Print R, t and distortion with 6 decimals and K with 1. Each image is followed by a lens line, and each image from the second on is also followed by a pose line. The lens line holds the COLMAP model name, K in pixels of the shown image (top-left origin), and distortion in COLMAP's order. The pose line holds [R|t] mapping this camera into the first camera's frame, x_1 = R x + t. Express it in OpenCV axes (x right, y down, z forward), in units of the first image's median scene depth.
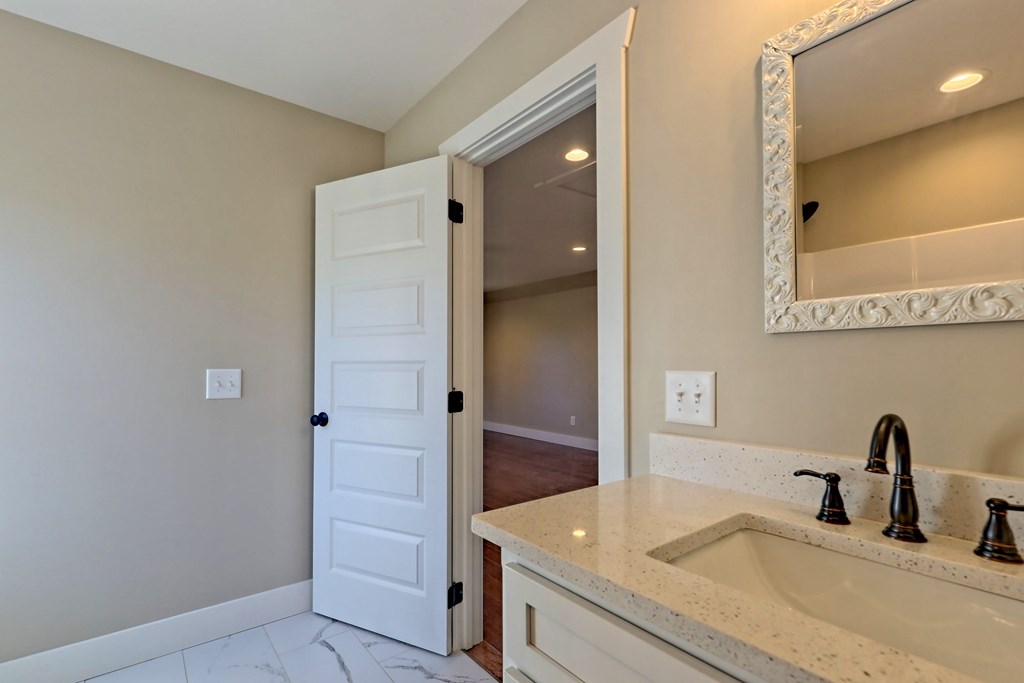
lens RADIAL K [[470.9, 0, 512.1], [0, 470.9, 361.2], [0, 0, 1]] dist [-0.000382, -0.000057]
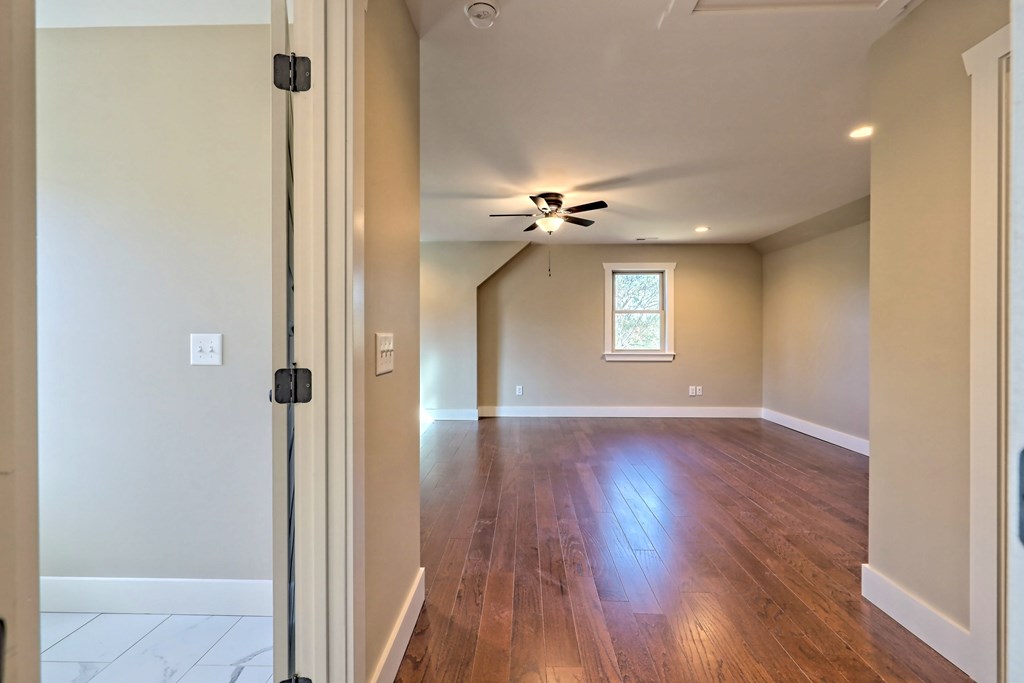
lens RADIAL K [[472.2, 0, 515.7], [0, 472.2, 339.2], [0, 0, 1]] dist [-0.000416, -0.000167]
pose [[0.770031, 0.004160, -0.637993, 0.456322], [0.003431, 0.999937, 0.010661, 0.019923], [0.637997, -0.010398, 0.769969, 0.673602]]
